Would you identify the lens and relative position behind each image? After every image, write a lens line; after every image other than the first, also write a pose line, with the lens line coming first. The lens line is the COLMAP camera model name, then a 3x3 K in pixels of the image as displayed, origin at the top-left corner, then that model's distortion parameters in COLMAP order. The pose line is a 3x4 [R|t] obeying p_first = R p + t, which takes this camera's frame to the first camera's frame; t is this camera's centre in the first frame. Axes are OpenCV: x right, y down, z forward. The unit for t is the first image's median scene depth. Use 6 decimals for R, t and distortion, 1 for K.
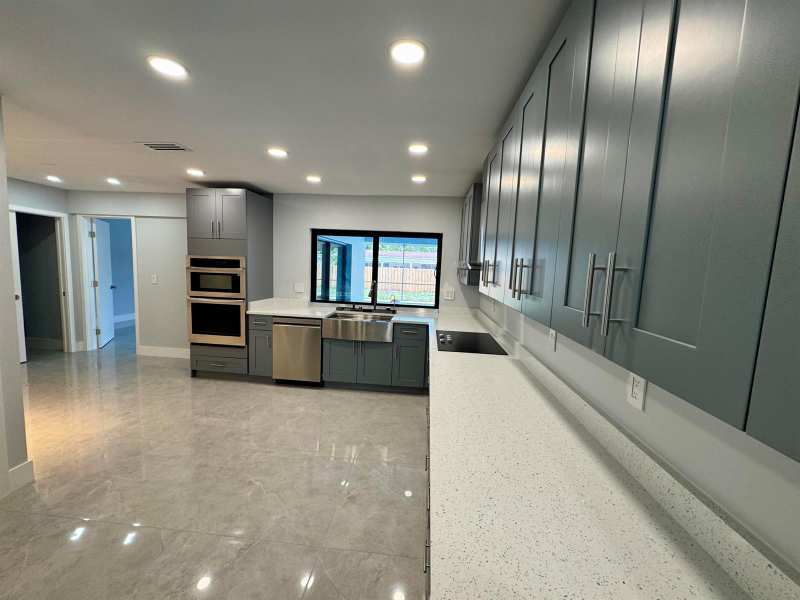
lens RADIAL K [[320.2, 0, 401.1], [0, 320.2, 298.3], [0, 0, 1]] dist [-0.001534, 0.000567]
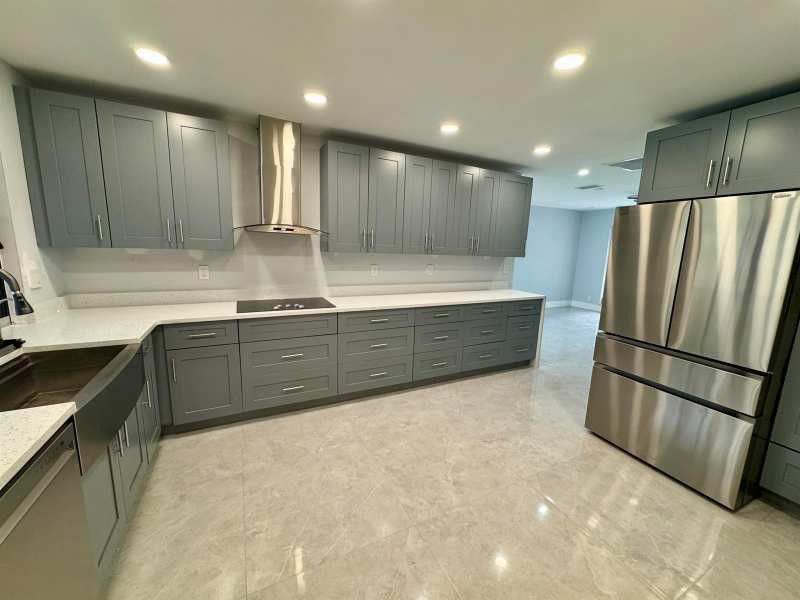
lens RADIAL K [[320.2, 0, 401.1], [0, 320.2, 298.3], [0, 0, 1]] dist [-0.001534, 0.000567]
pose [[-0.525683, -0.200088, 0.826815, -0.772734], [0.032070, 0.966592, 0.254304, -0.123139], [-0.850076, 0.160199, -0.501704, 1.119730]]
